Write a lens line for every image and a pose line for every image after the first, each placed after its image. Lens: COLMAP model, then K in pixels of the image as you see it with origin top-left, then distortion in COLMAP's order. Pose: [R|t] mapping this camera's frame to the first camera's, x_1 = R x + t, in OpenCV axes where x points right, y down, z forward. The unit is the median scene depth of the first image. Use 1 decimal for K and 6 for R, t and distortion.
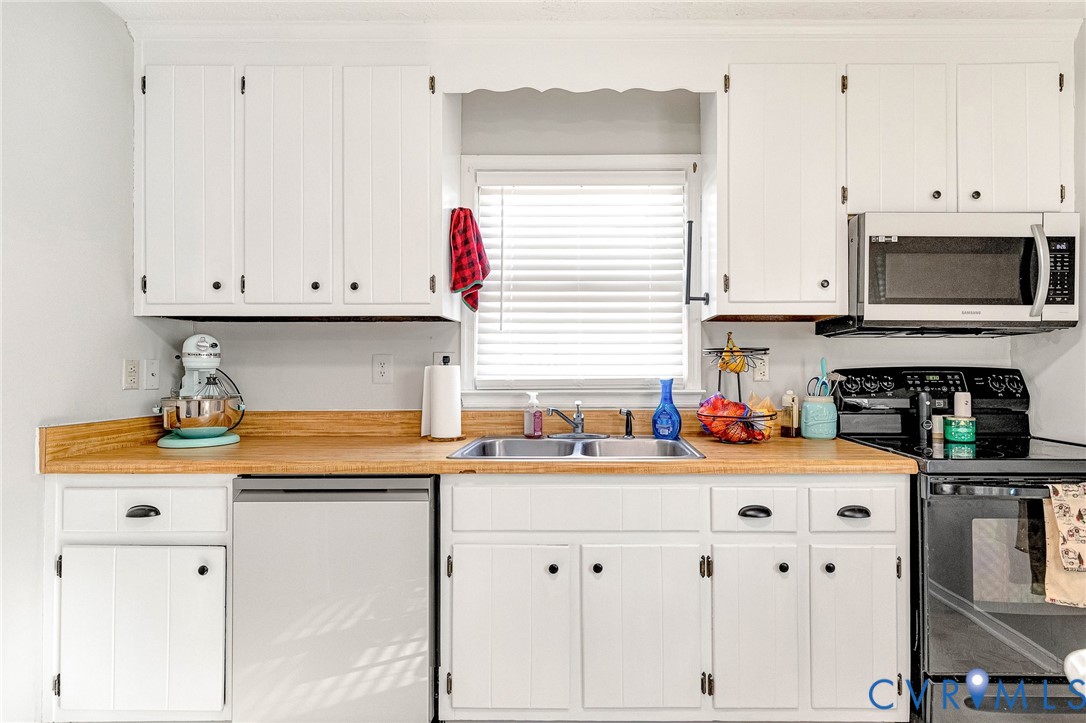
lens RADIAL K [[515.2, 0, 591.5], [0, 515.2, 362.9], [0, 0, 1]] dist [0.001259, 0.000088]
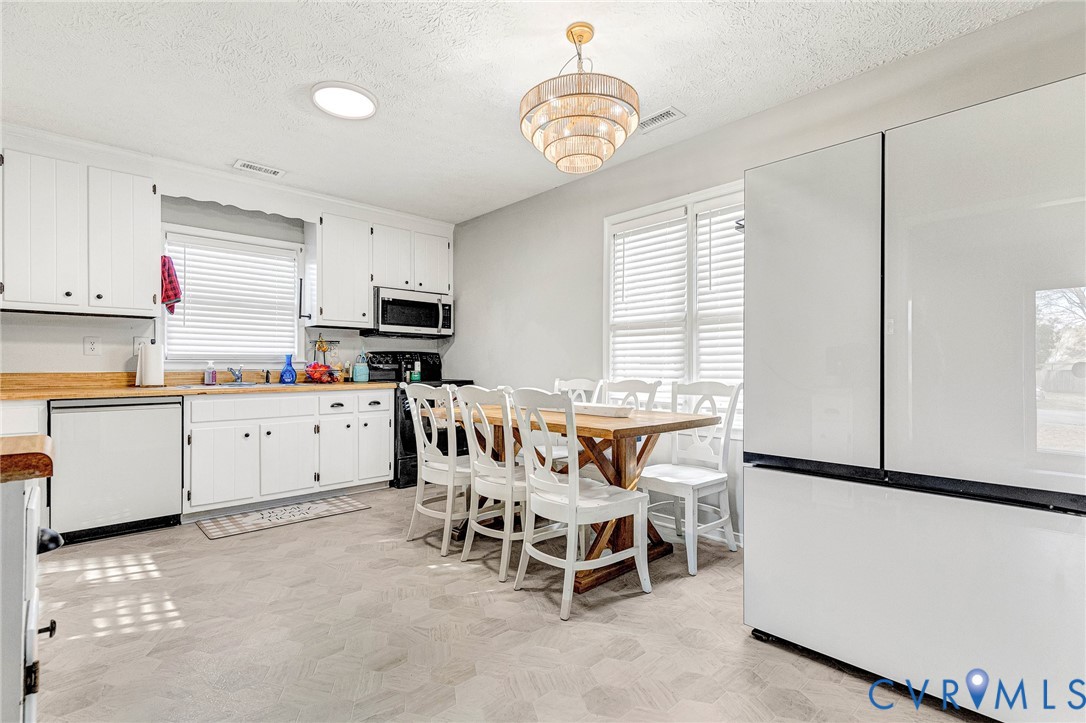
lens RADIAL K [[511.2, 0, 543.0], [0, 511.2, 361.5], [0, 0, 1]] dist [0.025940, -0.000059]
pose [[0.717583, 0.005582, 0.696451, -0.566333], [-0.002689, 0.999983, -0.005245, 0.068662], [-0.696468, 0.001891, 0.717585, -1.197370]]
